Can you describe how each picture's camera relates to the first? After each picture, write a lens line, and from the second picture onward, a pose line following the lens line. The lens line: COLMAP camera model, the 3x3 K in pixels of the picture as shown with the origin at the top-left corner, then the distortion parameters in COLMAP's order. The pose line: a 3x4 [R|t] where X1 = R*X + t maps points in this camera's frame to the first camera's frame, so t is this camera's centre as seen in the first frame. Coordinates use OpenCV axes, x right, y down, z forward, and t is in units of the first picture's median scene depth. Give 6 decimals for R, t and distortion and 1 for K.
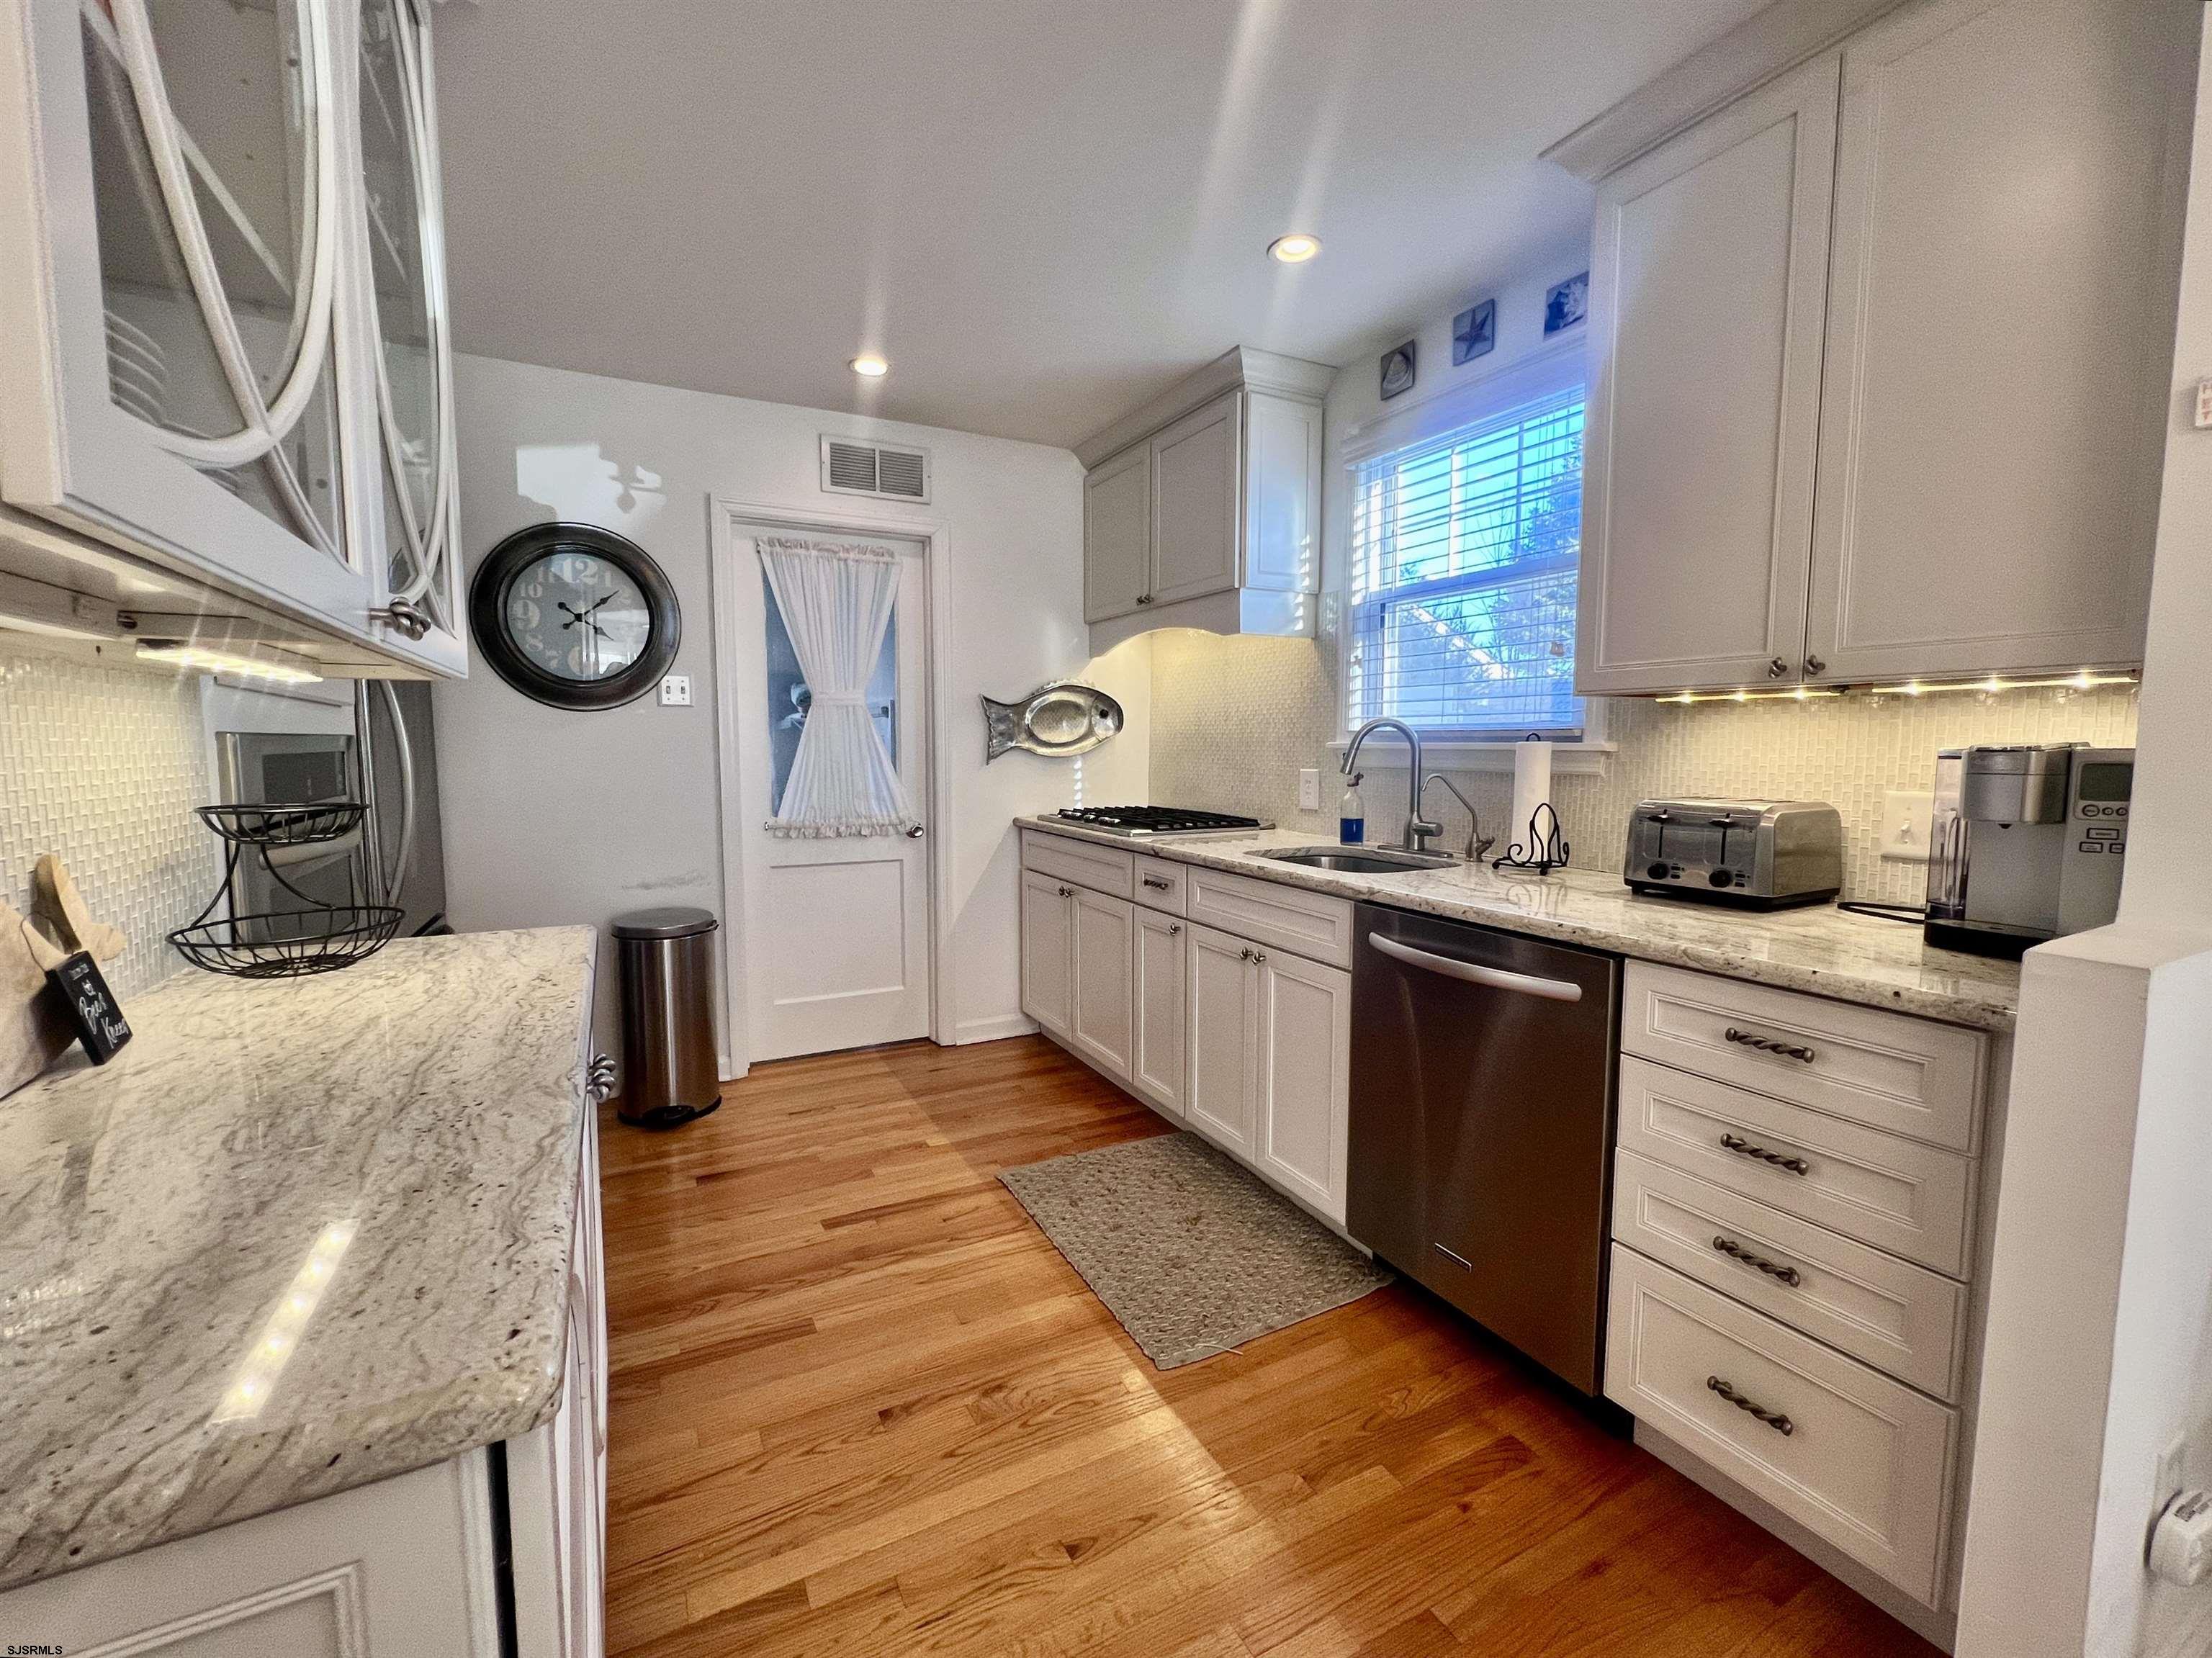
lens RADIAL K [[883.4, 0, 1099.7], [0, 883.4, 825.0], [0, 0, 1]] dist [-0.002453, 0.000240]
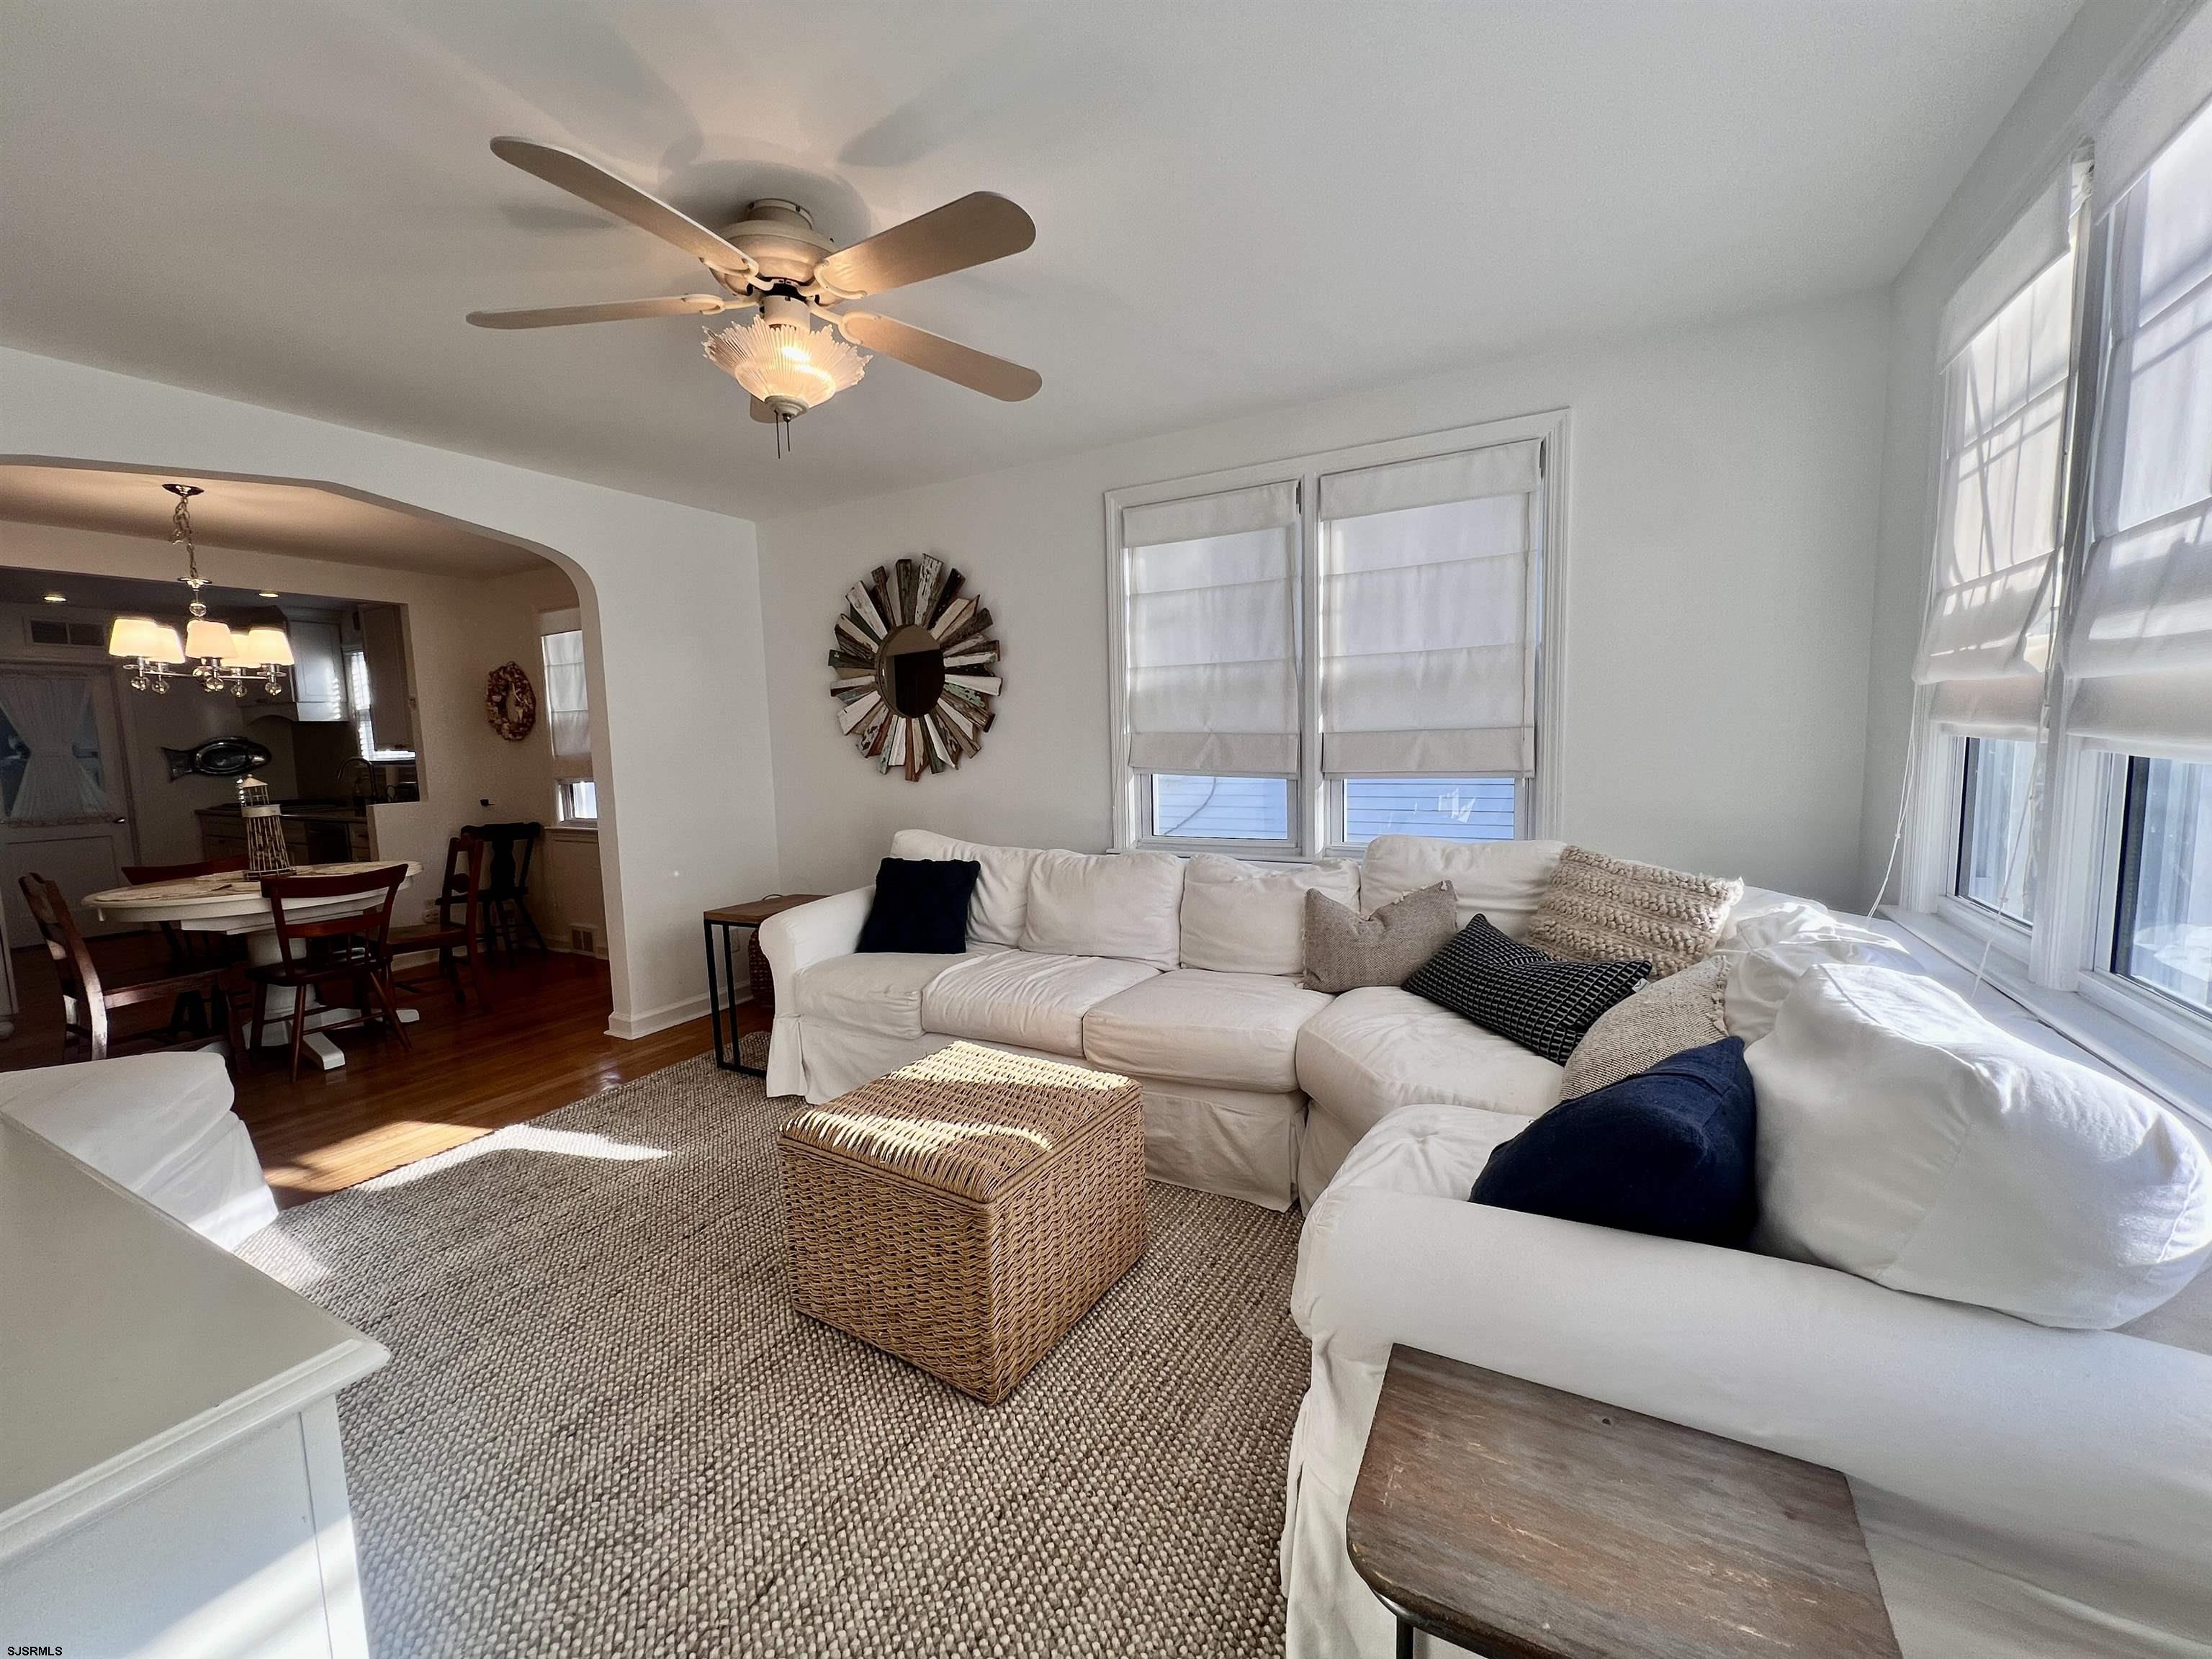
lens RADIAL K [[883.5, 0, 1099.7], [0, 883.5, 825.5], [0, 0, 1]] dist [-0.002453, 0.000240]
pose [[0.839512, -0.085295, 0.536604, 0.528609], [0.086080, 0.996008, 0.023647, 0.151351], [-0.536478, 0.026339, 0.843503, -1.686364]]
